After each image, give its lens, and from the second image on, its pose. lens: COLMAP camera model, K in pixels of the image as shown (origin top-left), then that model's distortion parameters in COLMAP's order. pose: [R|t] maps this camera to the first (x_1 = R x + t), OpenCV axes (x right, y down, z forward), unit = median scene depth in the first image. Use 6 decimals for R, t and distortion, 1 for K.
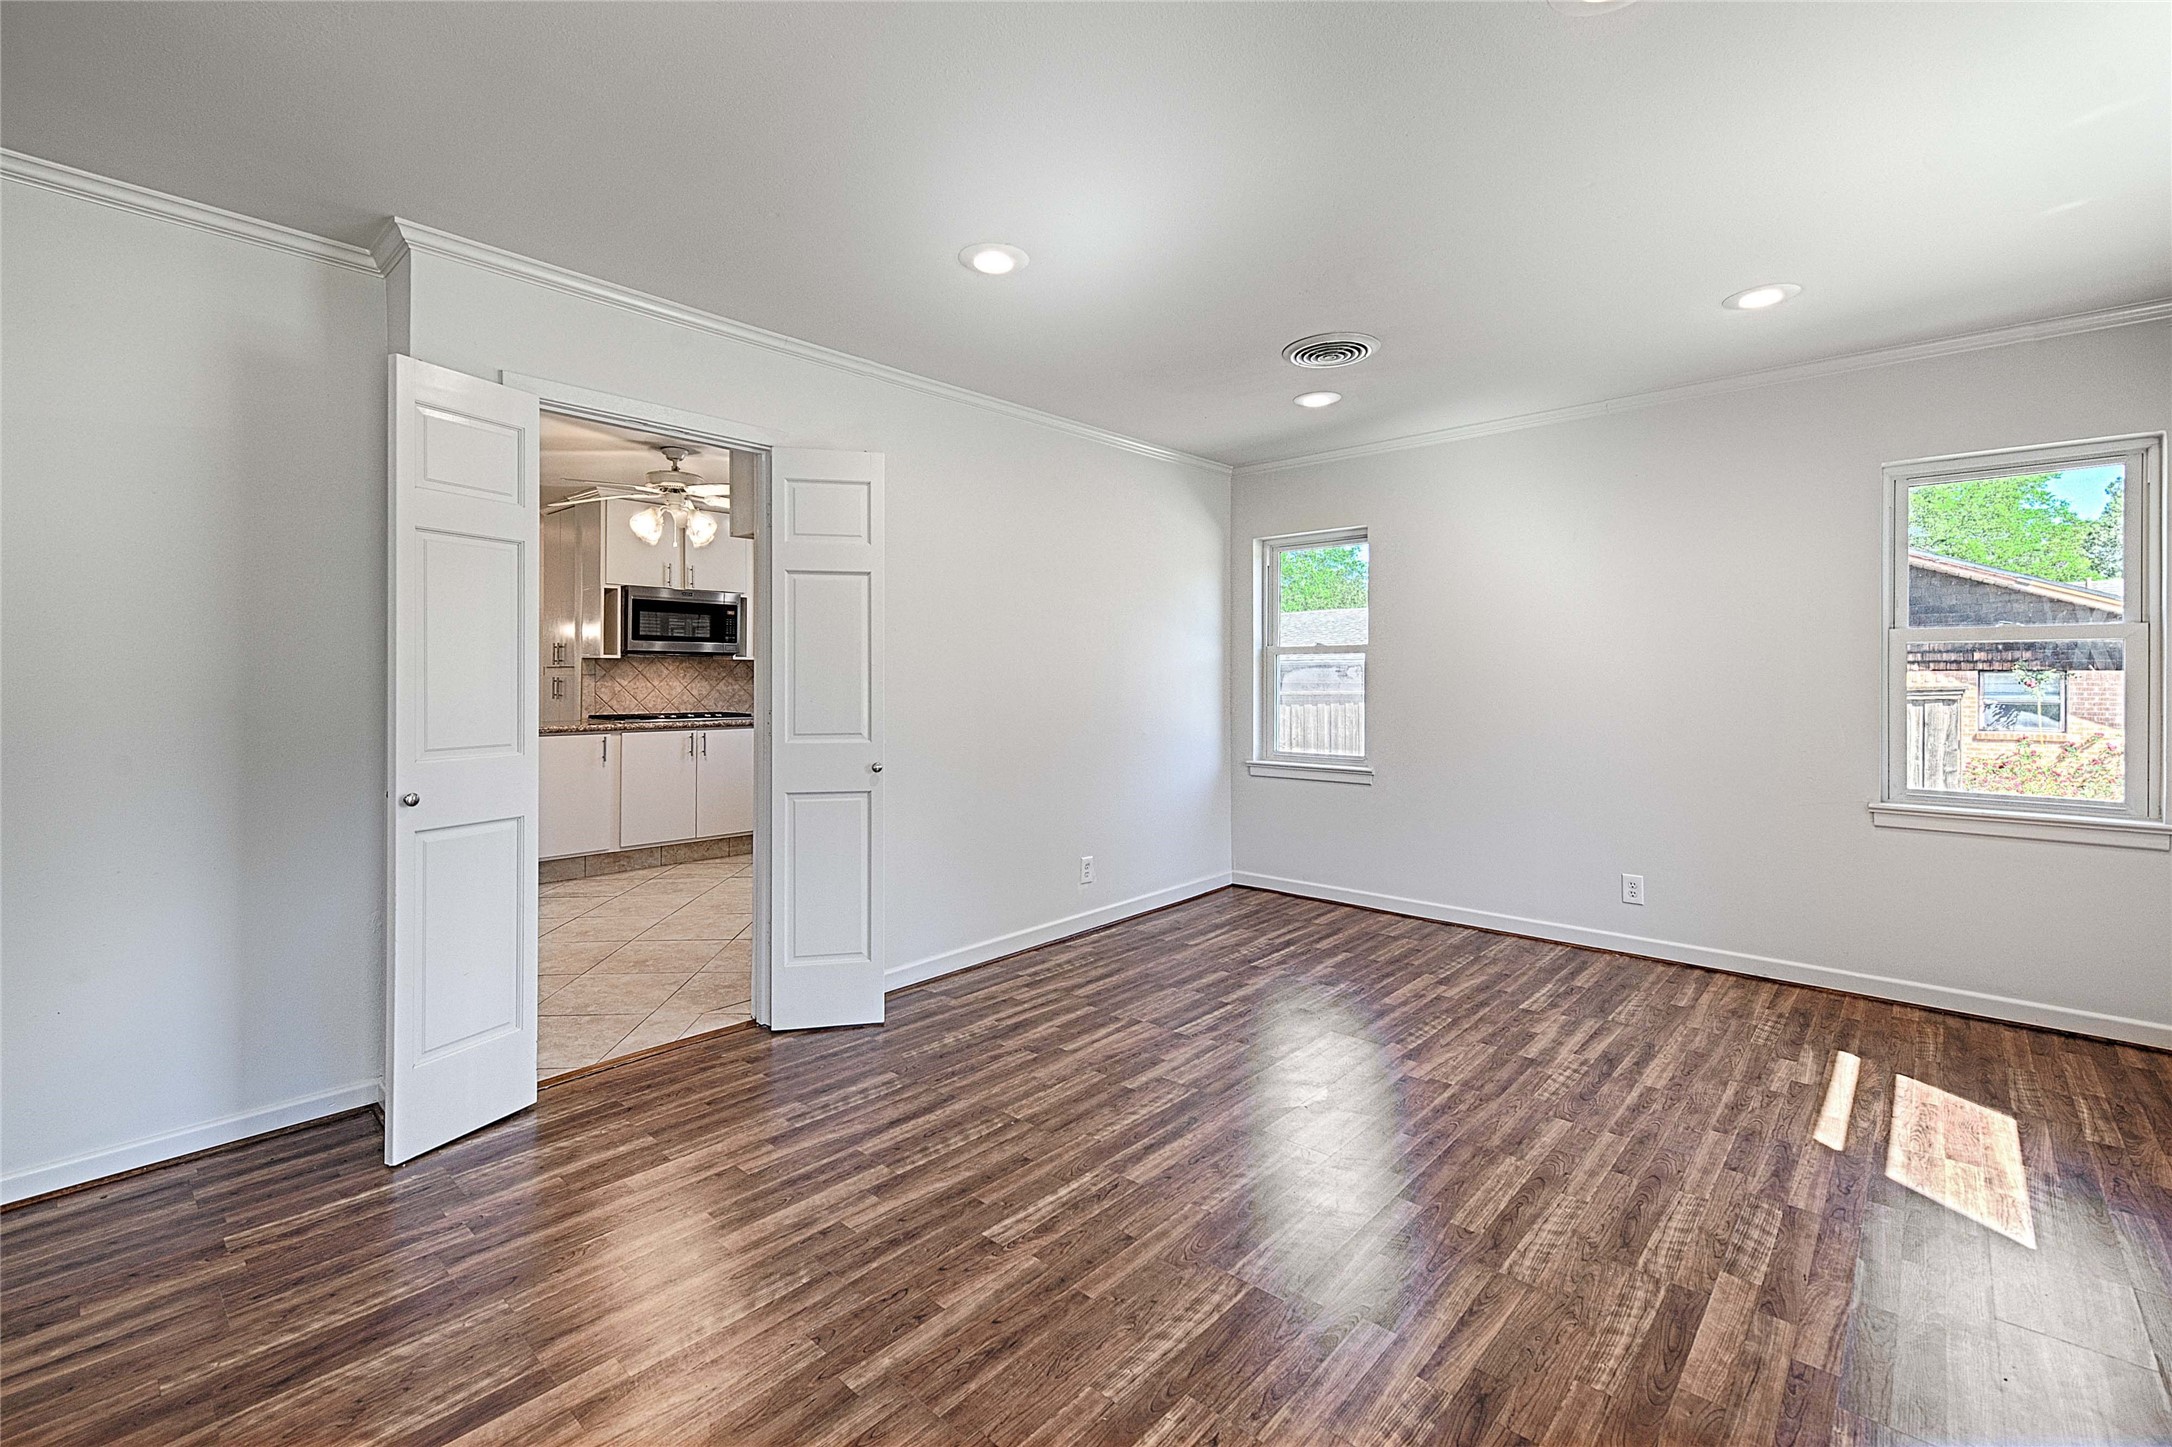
lens RADIAL K [[928.0, 0, 1088.1], [0, 928.0, 677.1], [0, 0, 1]] dist [-0.000138, -0.000565]
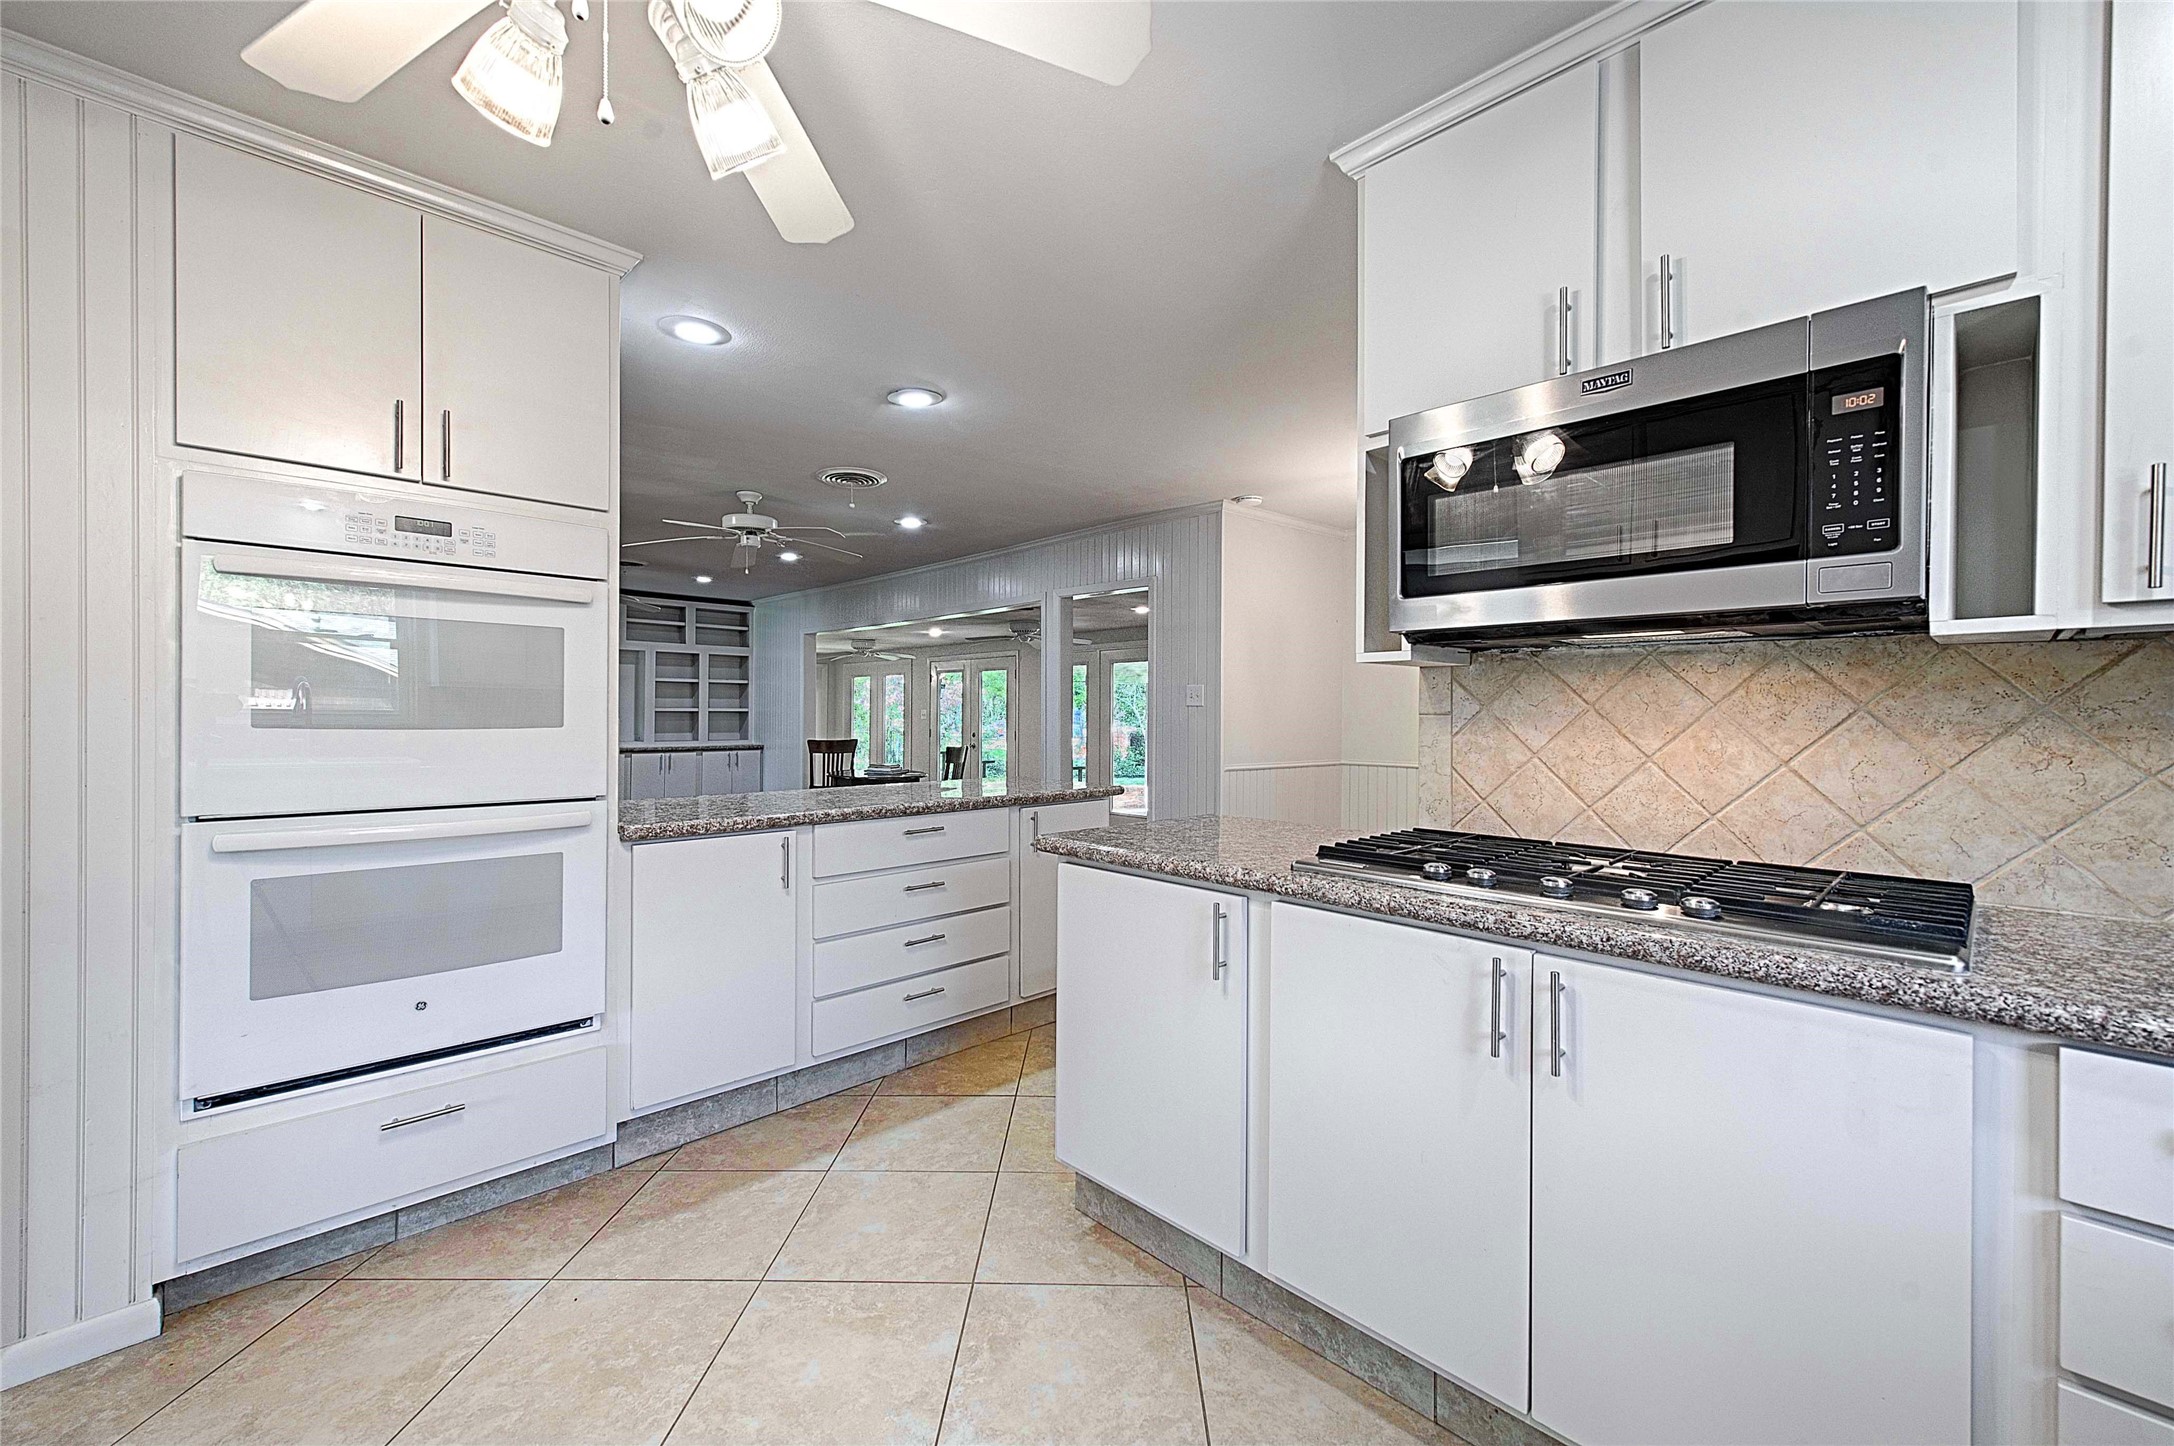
lens RADIAL K [[871.0, 0, 1087.0], [0, 871.0, 723.0], [0, 0, 1]] dist [0.001625, -0.000116]
pose [[-0.062884, 0.001442, -0.998020, -0.200100], [-0.010883, 0.999939, 0.002131, 0.001866], [0.997961, 0.010995, -0.062865, 0.904244]]
